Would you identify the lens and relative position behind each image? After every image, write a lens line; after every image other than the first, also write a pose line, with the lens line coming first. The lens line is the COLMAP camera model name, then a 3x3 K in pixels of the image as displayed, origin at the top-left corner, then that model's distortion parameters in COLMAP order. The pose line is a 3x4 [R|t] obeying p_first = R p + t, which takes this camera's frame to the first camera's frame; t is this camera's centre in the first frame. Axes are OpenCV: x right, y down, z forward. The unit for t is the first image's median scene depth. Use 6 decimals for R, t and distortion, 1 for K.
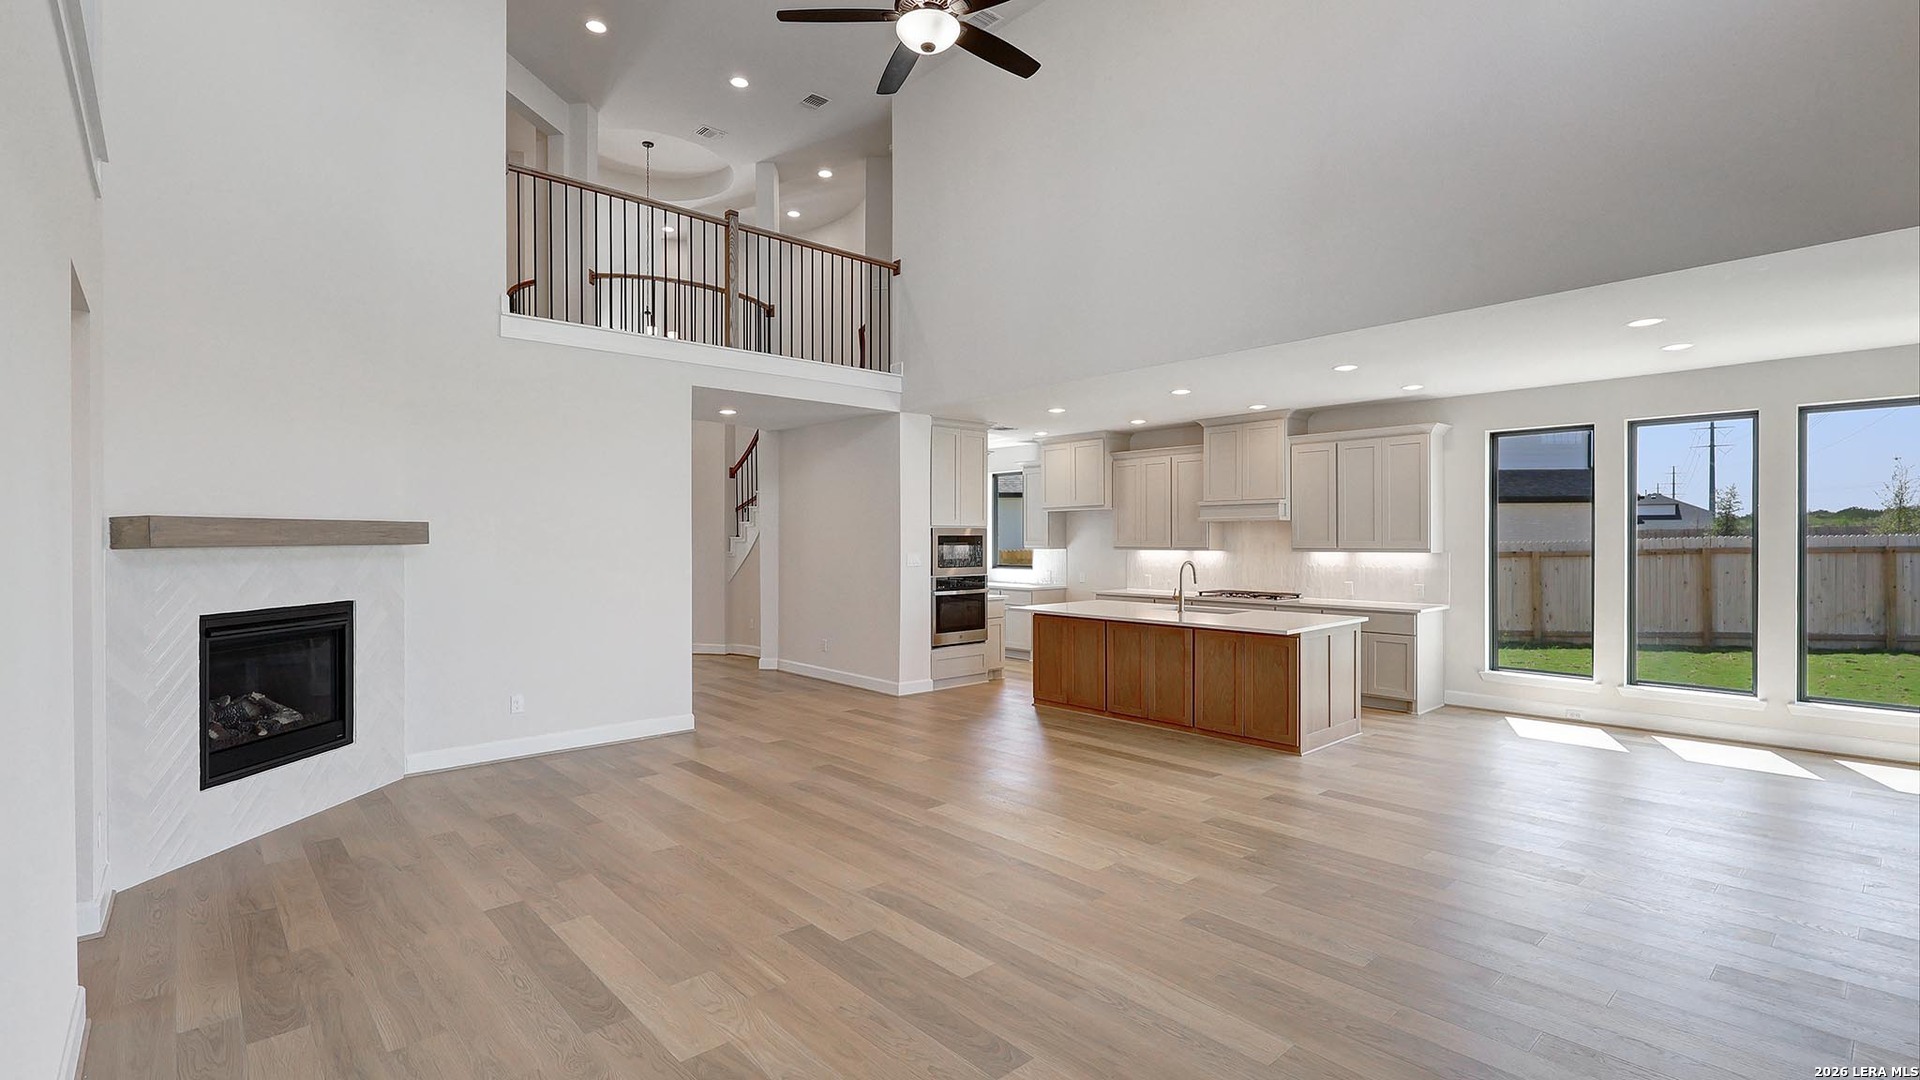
lens RADIAL K [[873.9, 0, 958.1], [0, 873.9, 539.2], [0, 0, 1]] dist [0.000606, 0.001121]
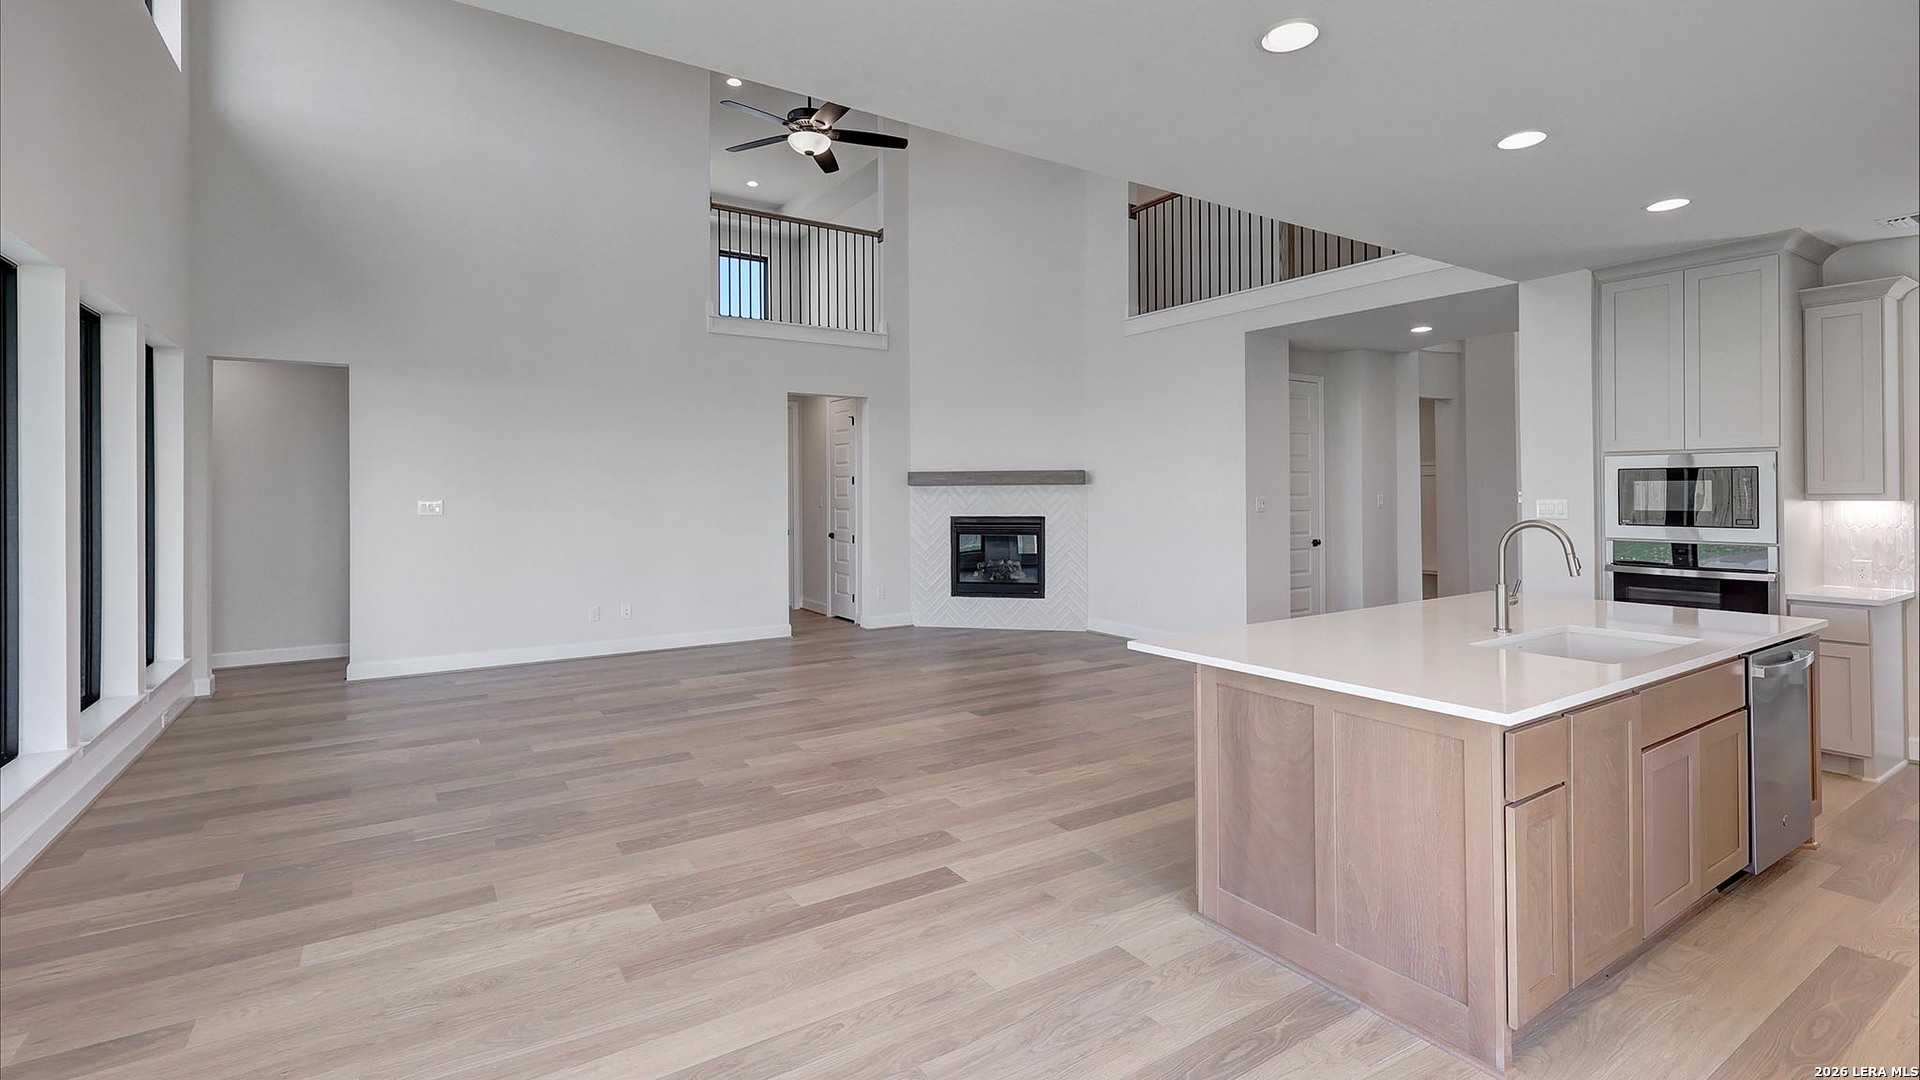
lens RADIAL K [[873.9, 0, 961.5], [0, 873.9, 487.6], [0, 0, 1]] dist [0.000606, 0.001121]
pose [[-0.159451, -0.000030, -0.987206, 1.062503], [0.001079, 0.999999, -0.000205, 0.013295], [0.987205, -0.001098, -0.159451, 1.132321]]
